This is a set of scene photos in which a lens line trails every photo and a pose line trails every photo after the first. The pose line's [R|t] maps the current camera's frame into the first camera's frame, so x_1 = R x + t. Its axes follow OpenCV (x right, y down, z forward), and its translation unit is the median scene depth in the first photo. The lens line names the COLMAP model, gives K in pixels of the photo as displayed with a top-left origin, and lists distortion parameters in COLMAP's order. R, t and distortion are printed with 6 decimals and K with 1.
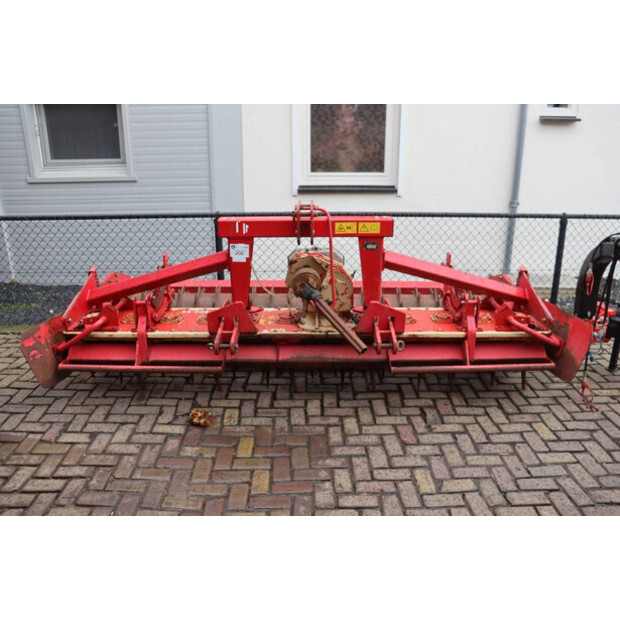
lens RADIAL K [[504.9, 0, 309.7], [0, 504.9, 303.1], [0, 0, 1]] dist [-0.111921, 0.005656]
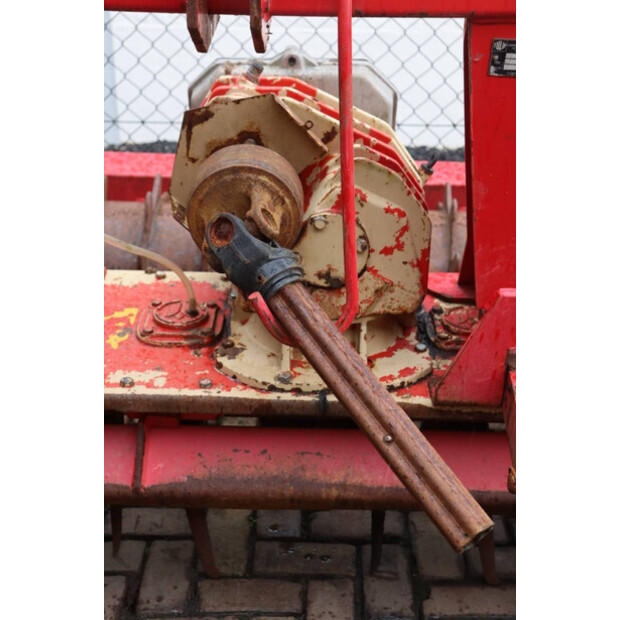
lens RADIAL K [[1007.2, 0, 310.0], [0, 1007.2, 310.0], [0, 0, 1]] dist [0.172079, 0.008790]
pose [[0.999835, 0.017958, 0.002874, 0.025131], [-0.018186, 0.988489, 0.150199, -0.064382], [-0.000144, -0.150226, 0.988652, 0.489058]]
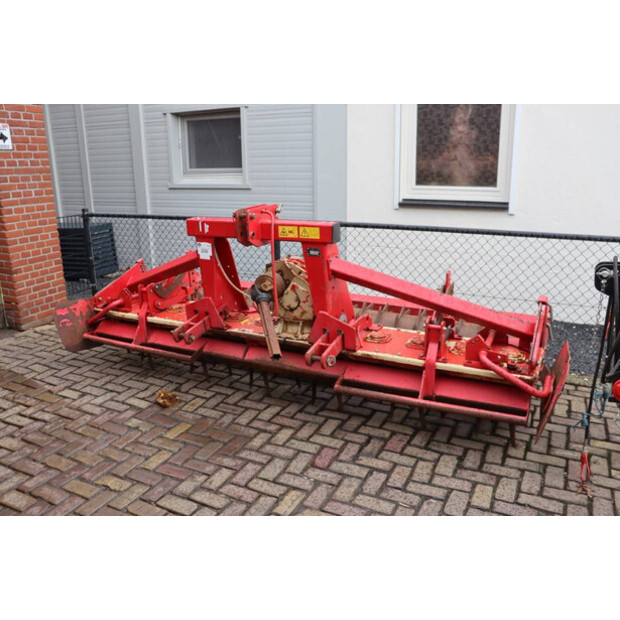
lens RADIAL K [[525.4, 0, 310.0], [0, 525.4, 310.0], [0, 0, 1]] dist [-0.097445, 0.001638]
pose [[0.892016, 0.114745, -0.437196, 0.519014], [-0.129517, 0.991569, -0.004012, 0.000456], [0.433050, 0.060203, 0.899357, 0.097404]]
